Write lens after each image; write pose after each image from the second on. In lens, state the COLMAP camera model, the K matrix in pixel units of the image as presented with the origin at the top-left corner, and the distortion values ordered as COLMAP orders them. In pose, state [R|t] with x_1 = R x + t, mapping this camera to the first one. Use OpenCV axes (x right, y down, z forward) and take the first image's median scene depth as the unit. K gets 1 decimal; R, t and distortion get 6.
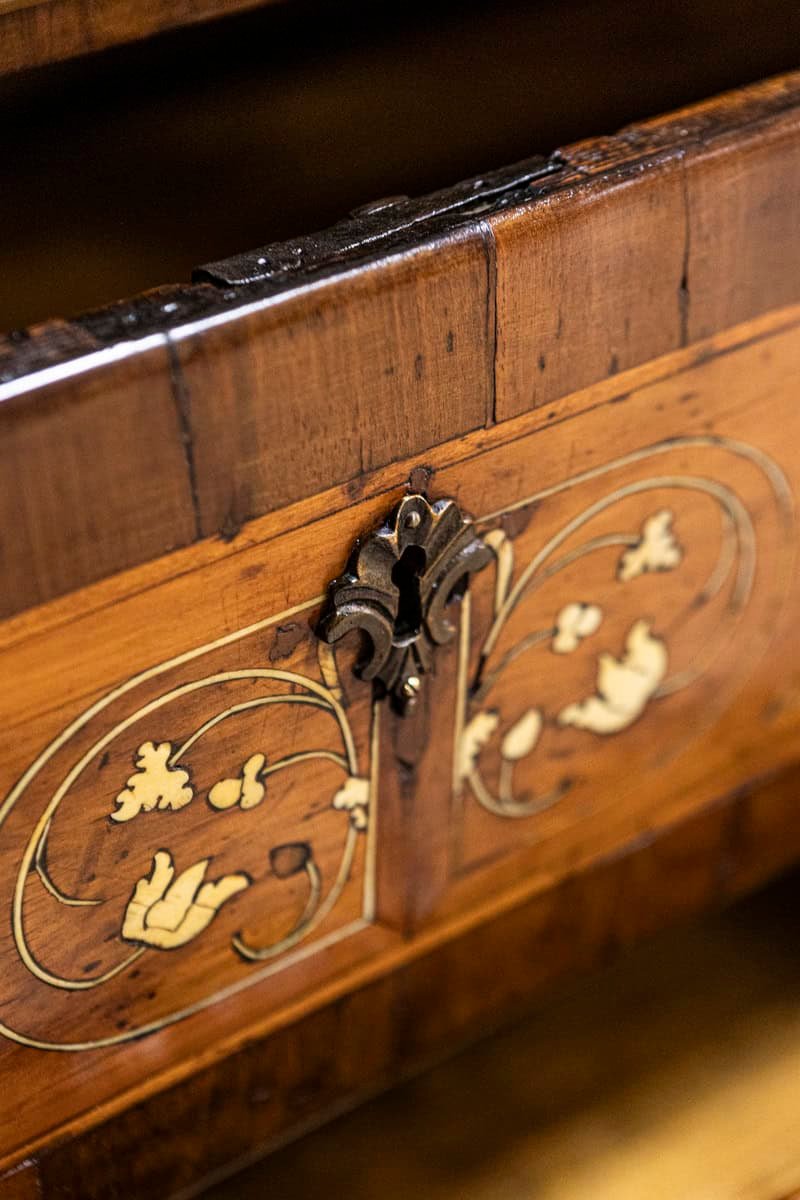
lens RADIAL K [[2373.9, 0, 398.9], [0, 2373.9, 599.3], [0, 0, 1]] dist [-0.056227, 0.000000]
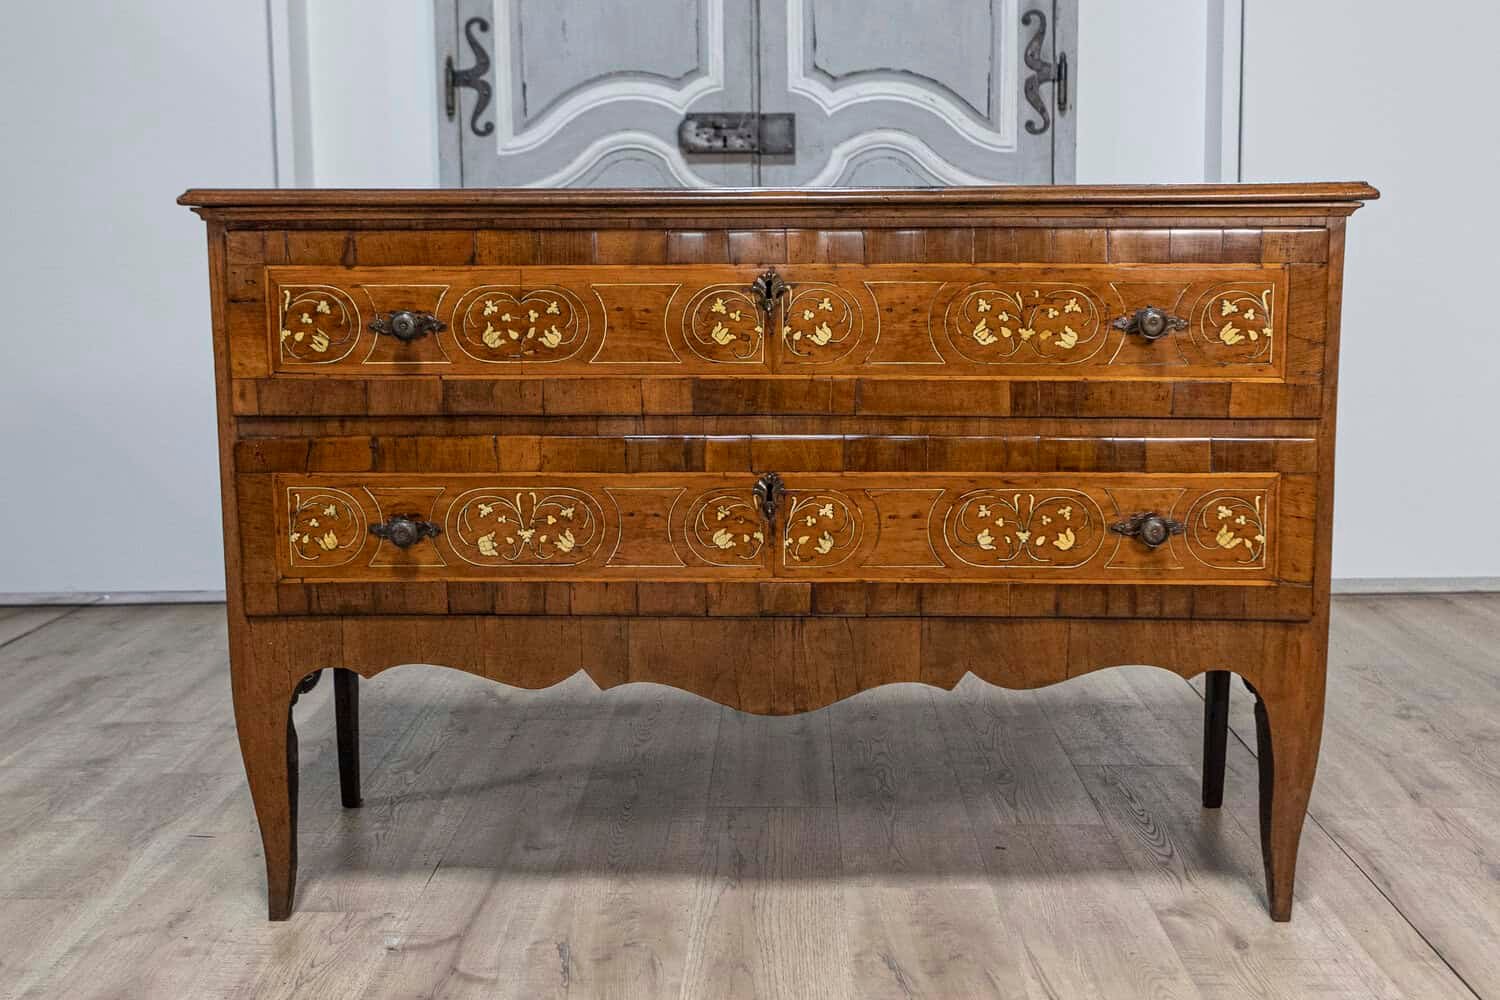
lens RADIAL K [[1675.7, 0, 766.1], [0, 1675.7, 497.0], [0, 0, 1]] dist [-0.029679, 0.000000]
pose [[0.790523, 0.069486, -0.608478, 2.539323], [-0.355278, 0.861310, -0.363212, 1.934521], [0.498849, 0.503306, 0.705572, -1.685877]]
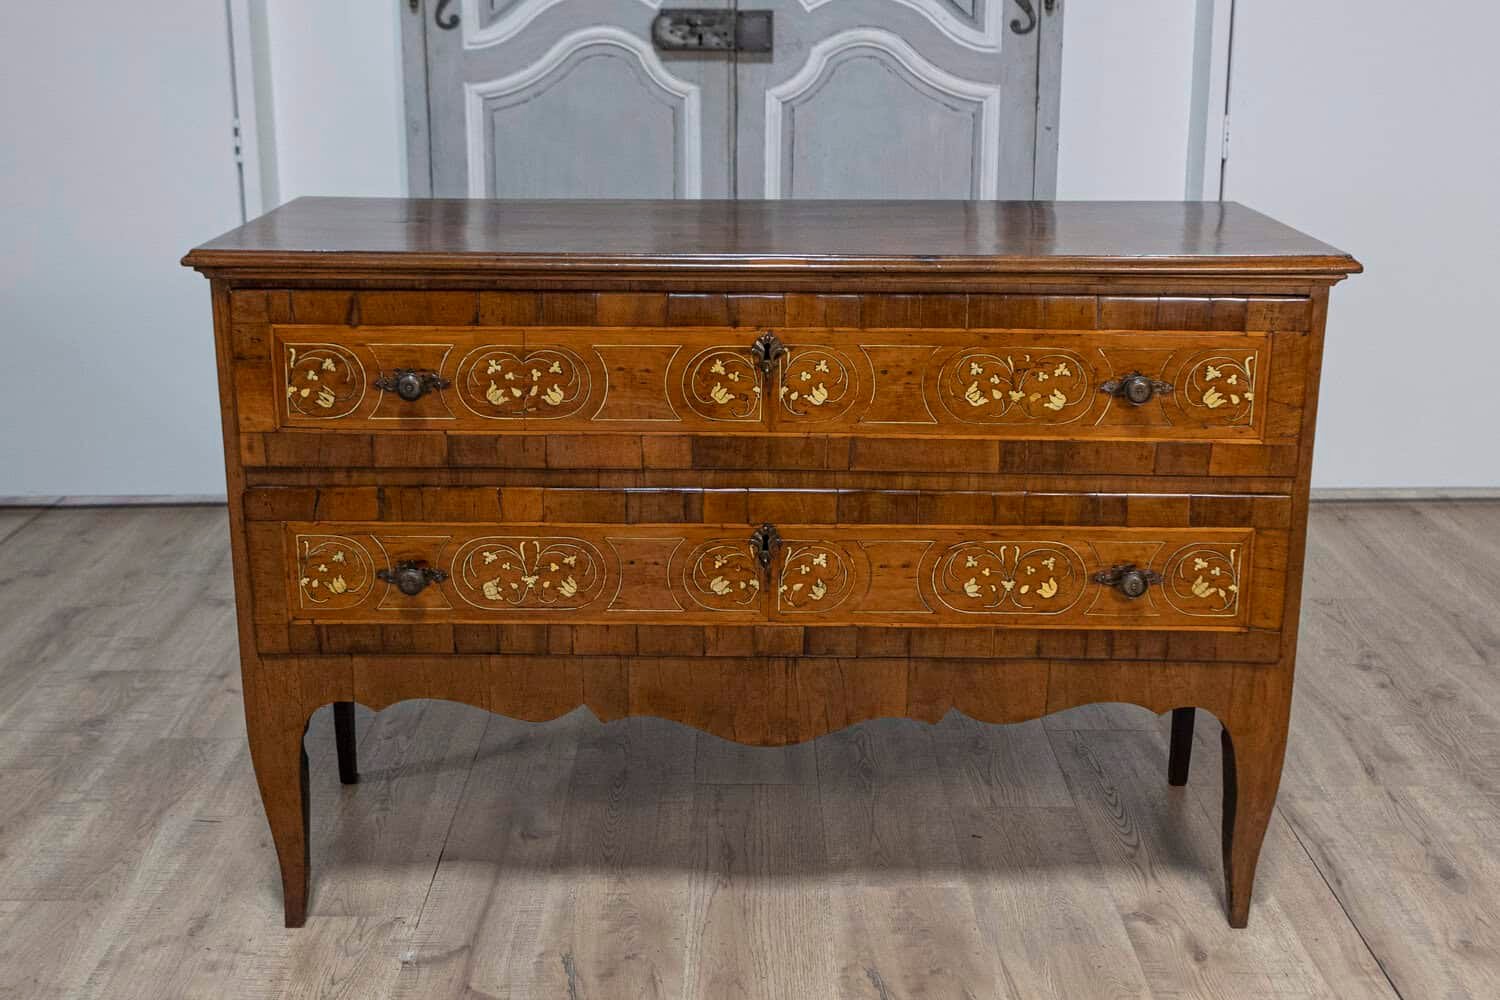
lens RADIAL K [[1762.0, 0, 765.4], [0, 1762.0, 473.2], [0, 0, 1]] dist [-0.032278, 0.000000]
pose [[0.806400, 0.149633, -0.572126, 2.580573], [-0.351989, 0.898869, -0.261033, 1.429457], [0.475207, 0.411879, 0.777518, -2.355214]]
